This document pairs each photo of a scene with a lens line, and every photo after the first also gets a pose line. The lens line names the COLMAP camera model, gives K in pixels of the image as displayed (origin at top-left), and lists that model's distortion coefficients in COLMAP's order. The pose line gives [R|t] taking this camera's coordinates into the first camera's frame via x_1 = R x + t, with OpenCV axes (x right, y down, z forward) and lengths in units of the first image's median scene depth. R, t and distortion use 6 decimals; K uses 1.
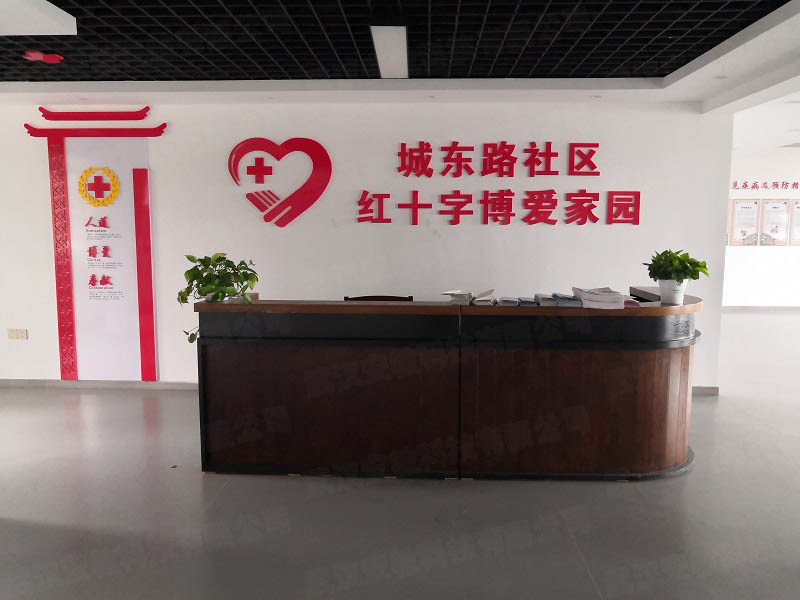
lens RADIAL K [[619.7, 0, 401.5], [0, 619.7, 303.0], [0, 0, 1]] dist [0.017940, -0.024068]
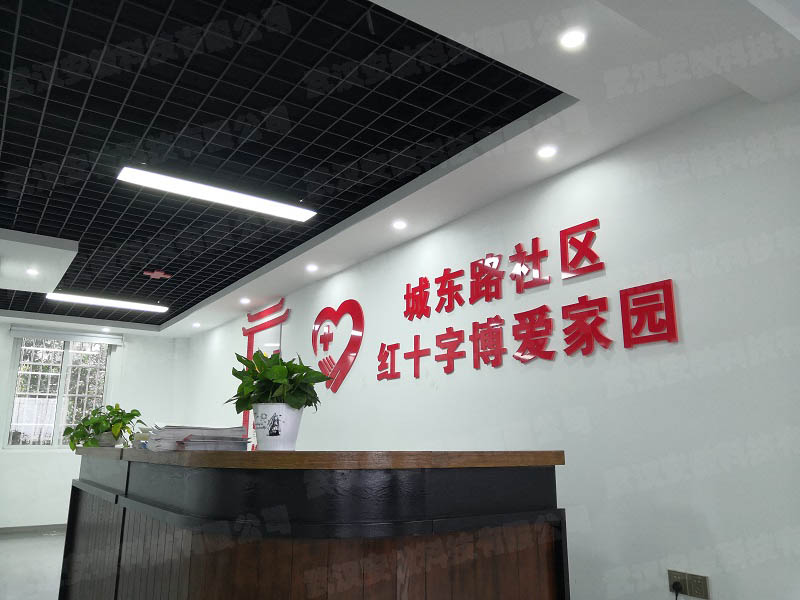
lens RADIAL K [[619.7, 0, 399.1], [0, 619.7, 296.4], [0, 0, 1]] dist [0.017940, -0.024068]
pose [[0.581663, -0.185706, -0.791948, 0.662320], [-0.109811, 0.946752, -0.302659, 0.018565], [0.805983, 0.263010, 0.530298, 0.535965]]
